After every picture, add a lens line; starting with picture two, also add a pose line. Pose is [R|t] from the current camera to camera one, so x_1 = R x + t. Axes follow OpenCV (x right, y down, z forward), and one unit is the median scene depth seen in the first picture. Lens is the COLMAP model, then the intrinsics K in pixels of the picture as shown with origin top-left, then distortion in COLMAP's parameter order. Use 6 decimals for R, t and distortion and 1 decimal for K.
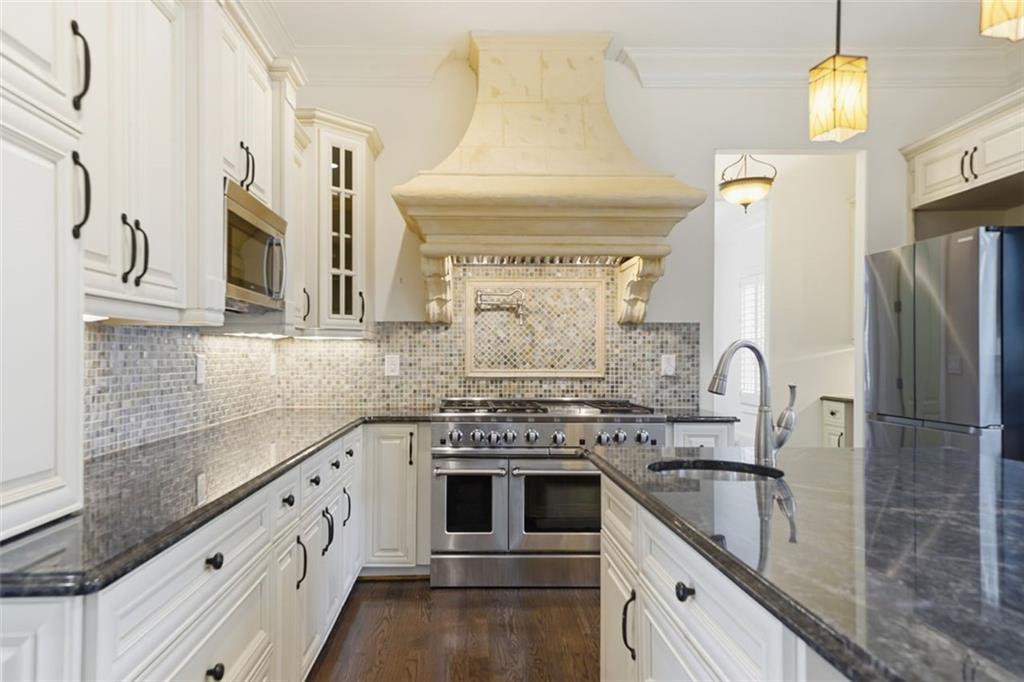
lens RADIAL K [[682.5, 0, 477.2], [0, 682.5, 355.8], [0, 0, 1]] dist [0.024384, 0.001611]
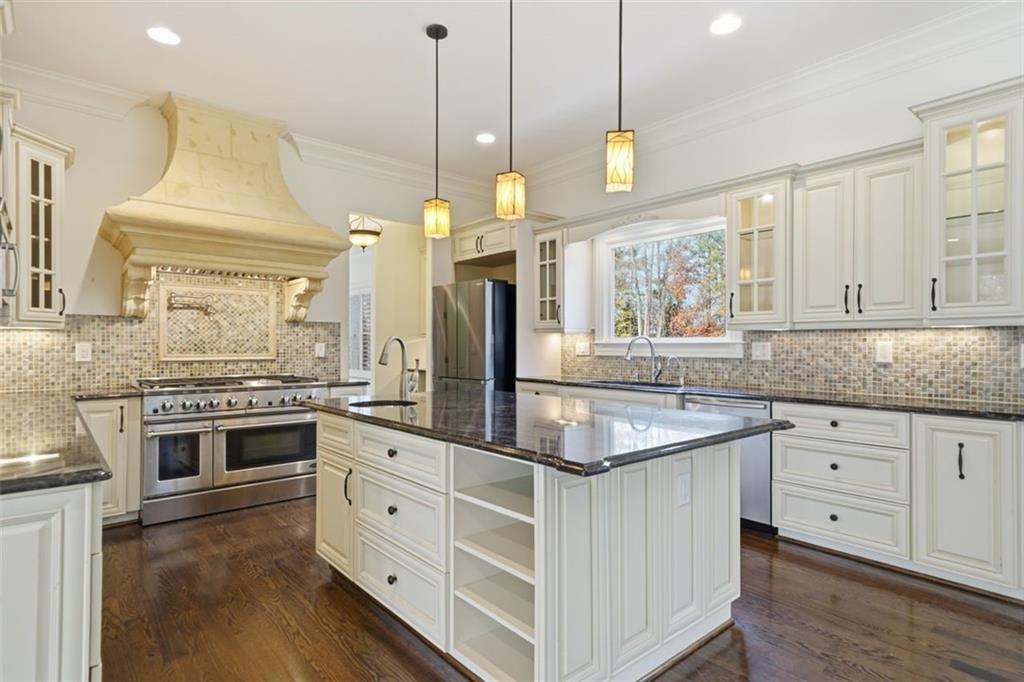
lens RADIAL K [[534.5, 0, 509.0], [0, 534.5, 343.4], [0, 0, 1]] dist [-0.002684, 0.002652]
pose [[0.769692, 0.000482, 0.638415, -0.149113], [-0.000113, 1.000000, -0.000619, -0.000751], [-0.638415, 0.000405, 0.769692, -0.164568]]
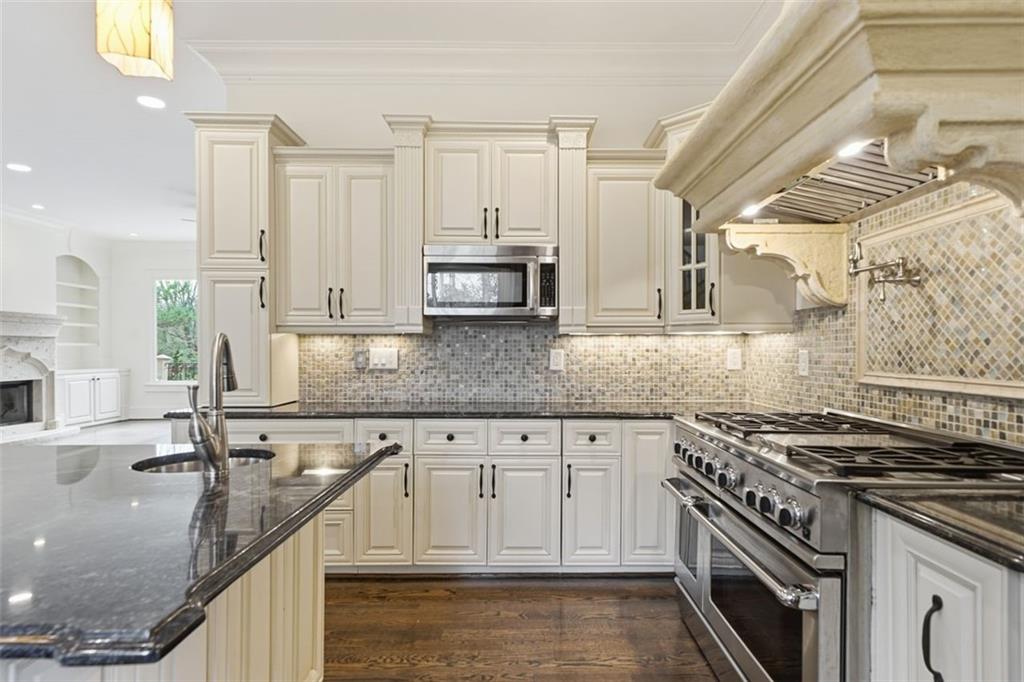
lens RADIAL K [[534.5, 0, 511.9], [0, 534.5, 348.9], [0, 0, 1]] dist [-0.002684, 0.002652]
pose [[0.005690, -0.001791, -0.999982, 0.515158], [-0.002243, 0.999996, -0.001804, -0.000731], [0.999981, 0.002253, 0.005686, 0.656035]]
